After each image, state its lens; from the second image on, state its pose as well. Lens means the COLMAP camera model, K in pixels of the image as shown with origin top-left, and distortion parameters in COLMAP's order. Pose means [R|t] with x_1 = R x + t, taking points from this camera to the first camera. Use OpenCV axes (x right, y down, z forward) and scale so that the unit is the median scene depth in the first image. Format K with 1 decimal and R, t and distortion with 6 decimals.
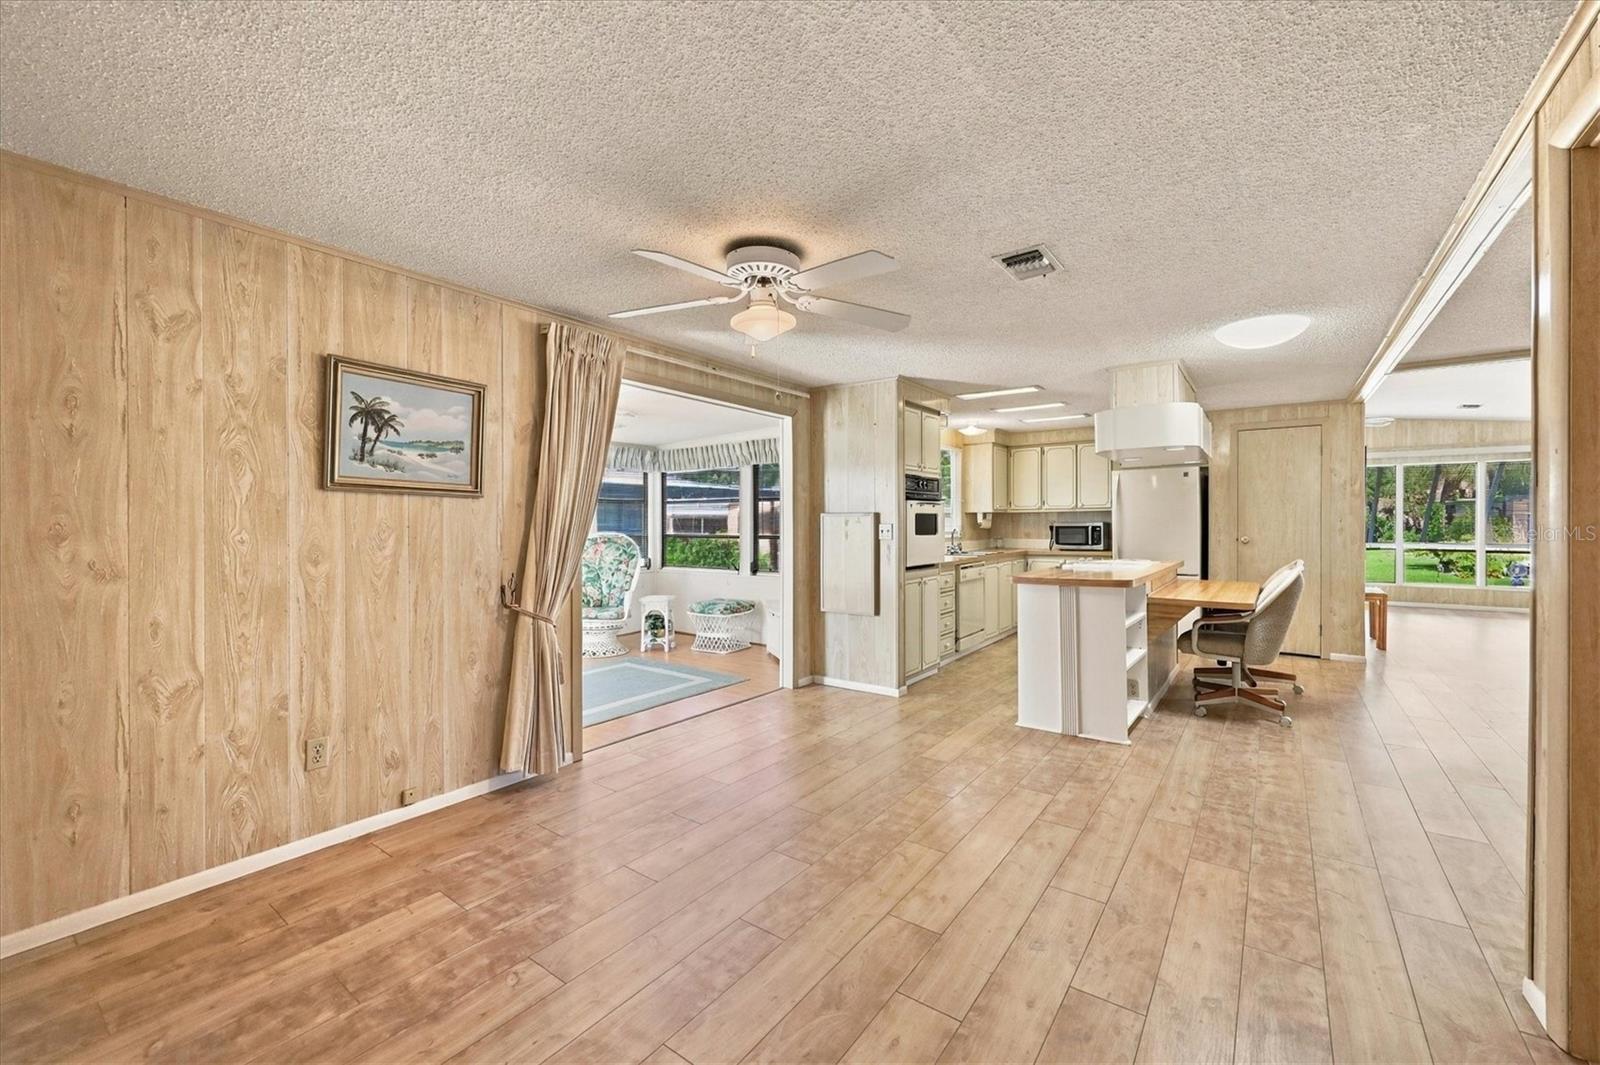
lens RADIAL K [[667.8, 0, 797.1], [0, 667.8, 519.0], [0, 0, 1]] dist [0.014778, -0.000115]
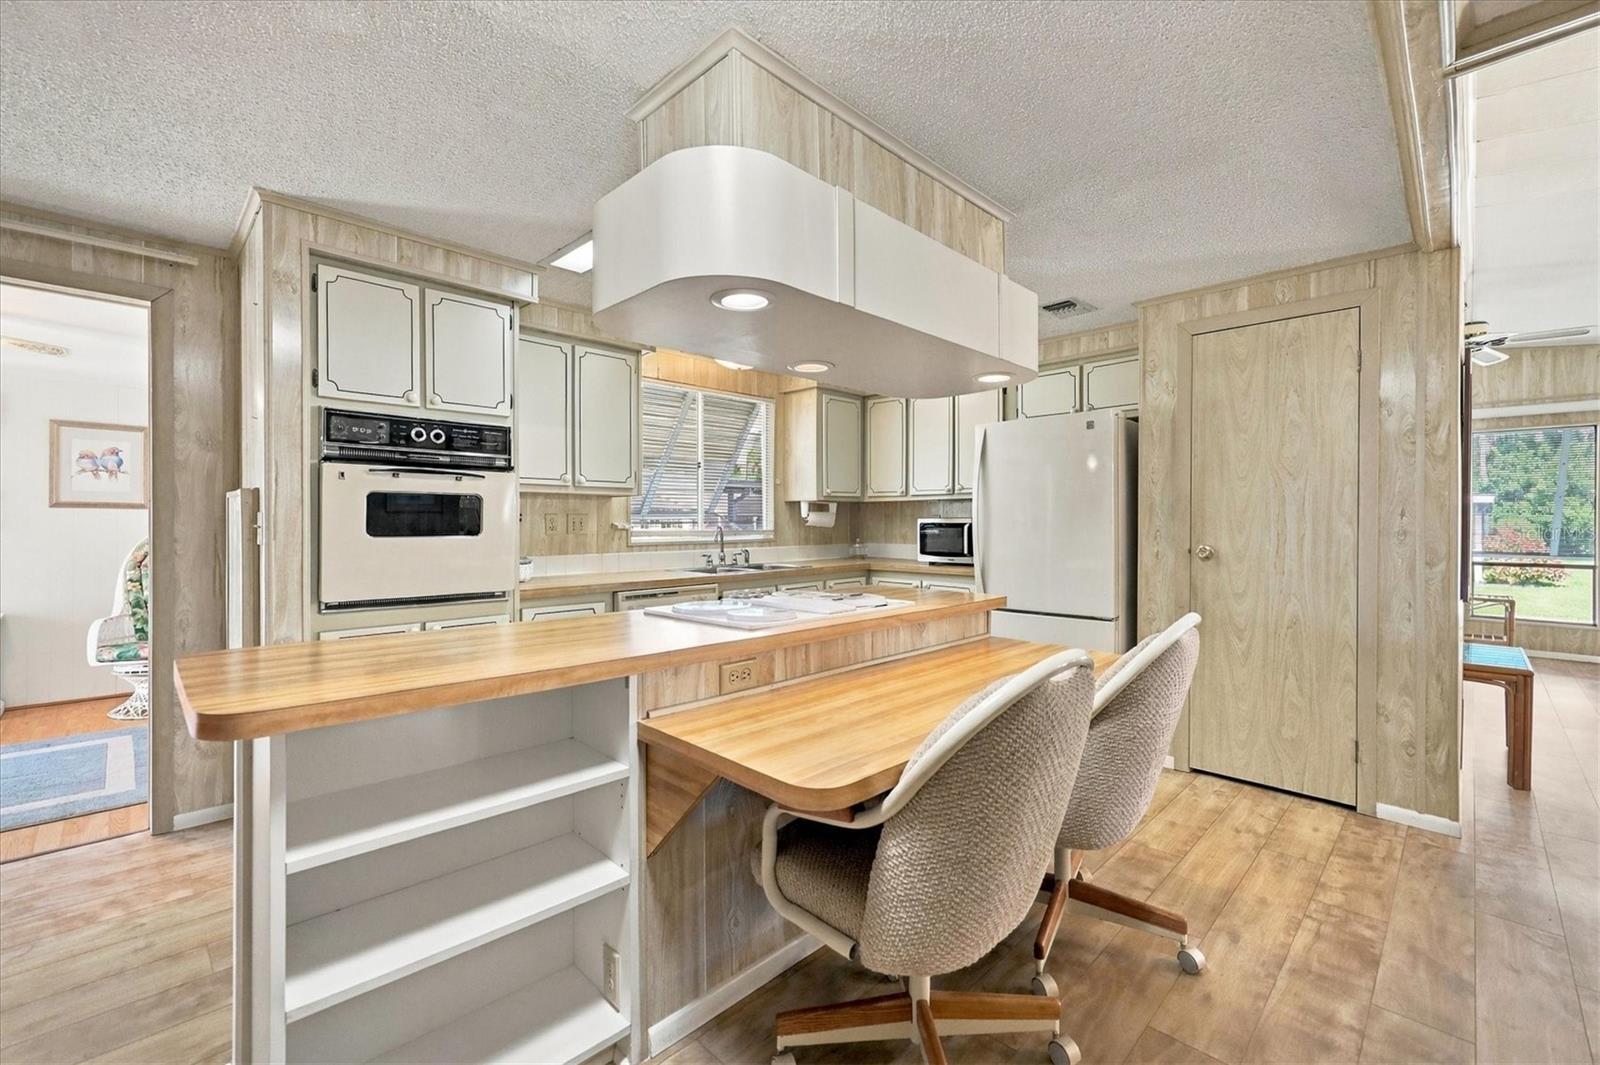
lens RADIAL K [[667.8, 0, 797.1], [0, 667.8, 519.0], [0, 0, 1]] dist [0.014778, -0.000115]
pose [[0.986088, 0.006806, -0.166082, 0.463822], [-0.006004, 0.999968, 0.005331, 0.005296], [0.166113, -0.004260, 0.986098, 0.468346]]
